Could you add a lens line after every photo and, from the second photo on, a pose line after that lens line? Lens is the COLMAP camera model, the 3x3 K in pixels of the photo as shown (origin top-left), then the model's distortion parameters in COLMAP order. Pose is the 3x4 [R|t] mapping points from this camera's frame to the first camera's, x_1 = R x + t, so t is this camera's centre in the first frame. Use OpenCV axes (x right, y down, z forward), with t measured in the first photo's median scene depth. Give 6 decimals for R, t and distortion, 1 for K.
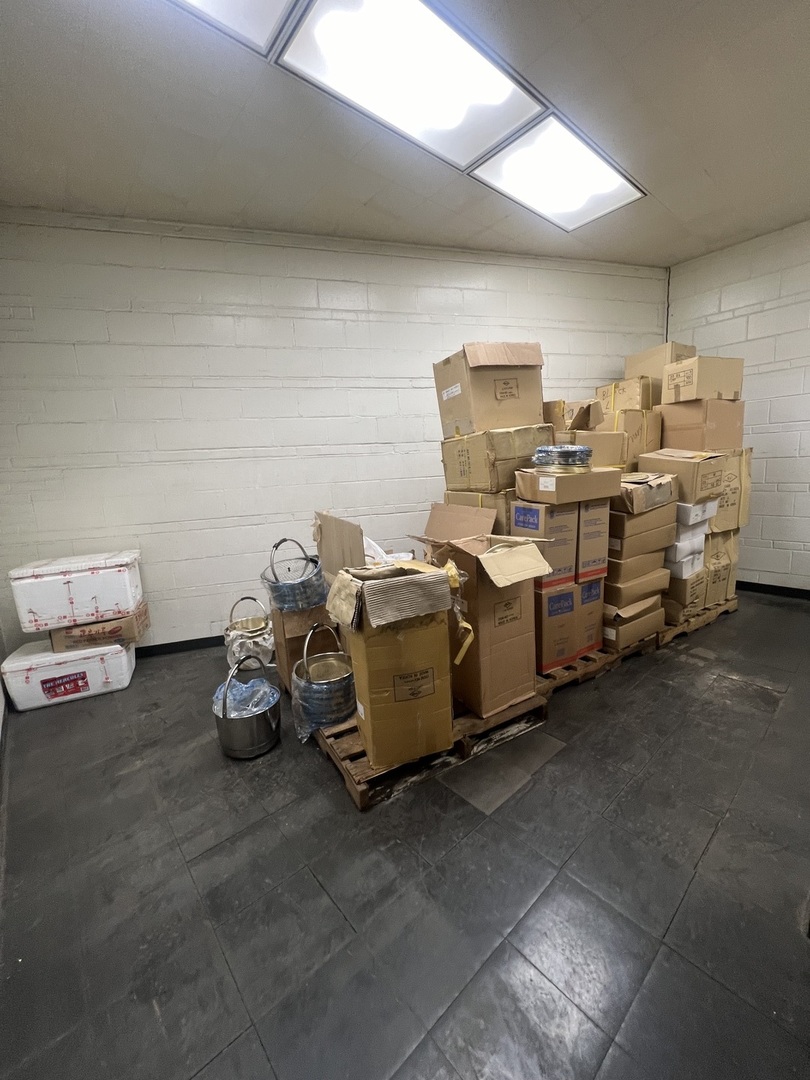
lens RADIAL K [[435.4, 0, 405.5], [0, 435.4, 539.0], [0, 0, 1]] dist [0.000649, 0.000174]
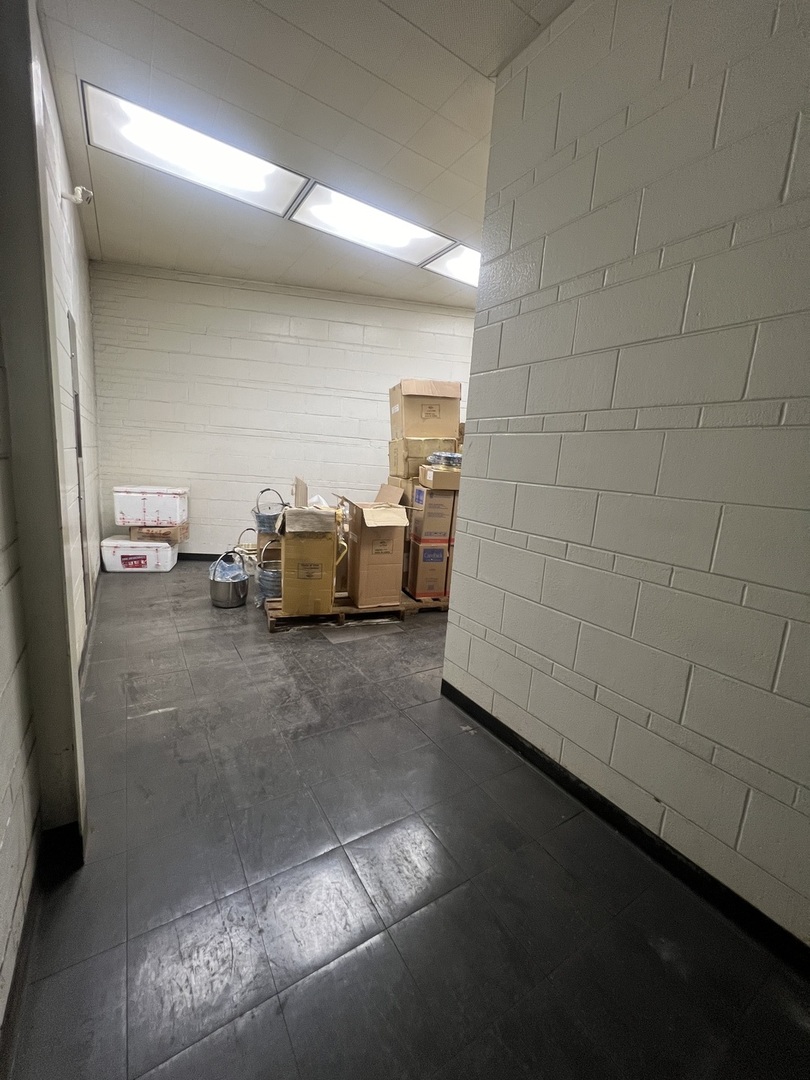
lens RADIAL K [[435.4, 0, 404.9], [0, 435.4, 539.2], [0, 0, 1]] dist [0.000649, 0.000174]
pose [[0.980982, 0.148018, -0.125561, 0.419549], [-0.147443, 0.988973, 0.013914, 0.082322], [0.126236, 0.004864, 0.991988, -0.506100]]
